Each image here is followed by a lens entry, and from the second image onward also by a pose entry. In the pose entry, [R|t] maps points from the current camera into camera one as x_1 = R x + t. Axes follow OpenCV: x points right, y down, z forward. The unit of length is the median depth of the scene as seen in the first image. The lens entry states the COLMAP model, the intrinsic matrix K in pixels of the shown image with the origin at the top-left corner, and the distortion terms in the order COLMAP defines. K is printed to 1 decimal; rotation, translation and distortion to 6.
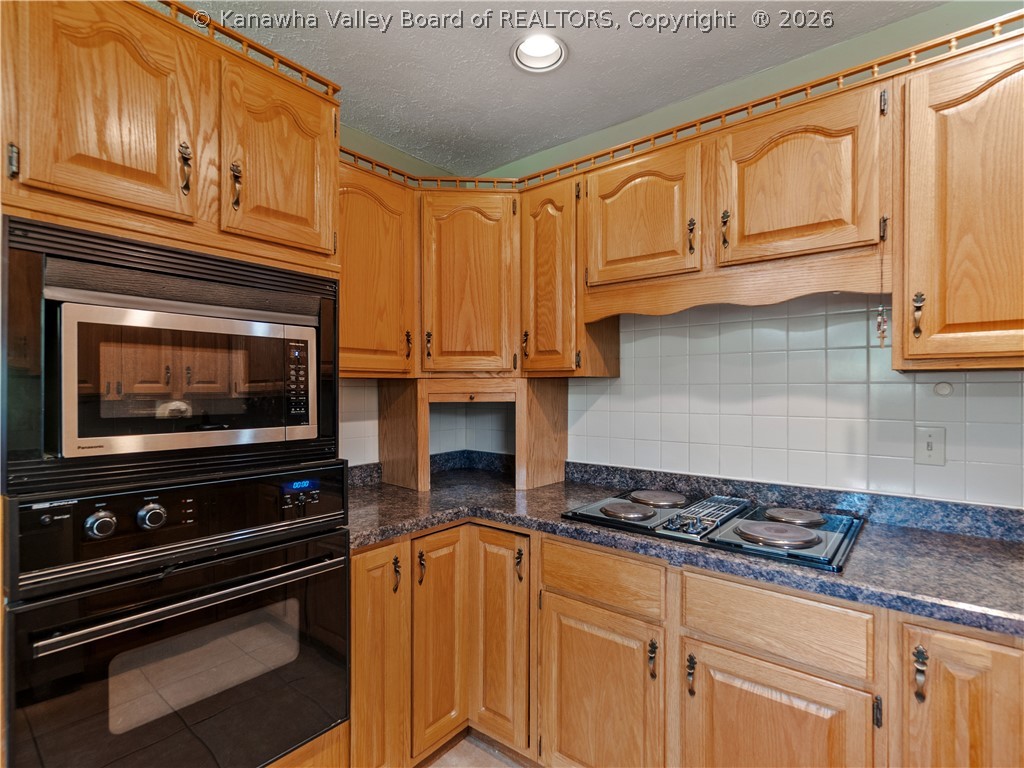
lens RADIAL K [[502.8, 0, 511.9], [0, 502.8, 392.9], [0, 0, 1]] dist [-0.000390, -0.000068]
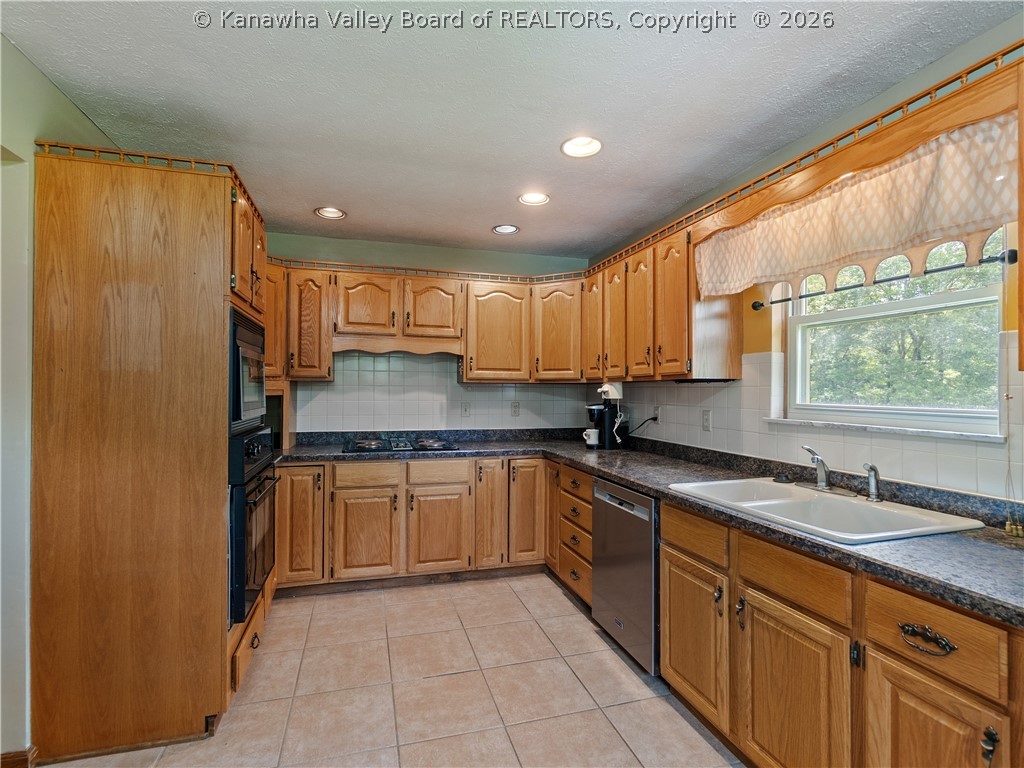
lens RADIAL K [[498.4, 0, 512.0], [0, 498.4, 384.0], [0, 0, 1]] dist [-0.013793, 0.001032]
pose [[0.563338, 0.010155, 0.826164, -1.228041], [-0.002530, 0.999941, -0.010565, -0.004997], [-0.826223, 0.003862, 0.563331, -0.708287]]
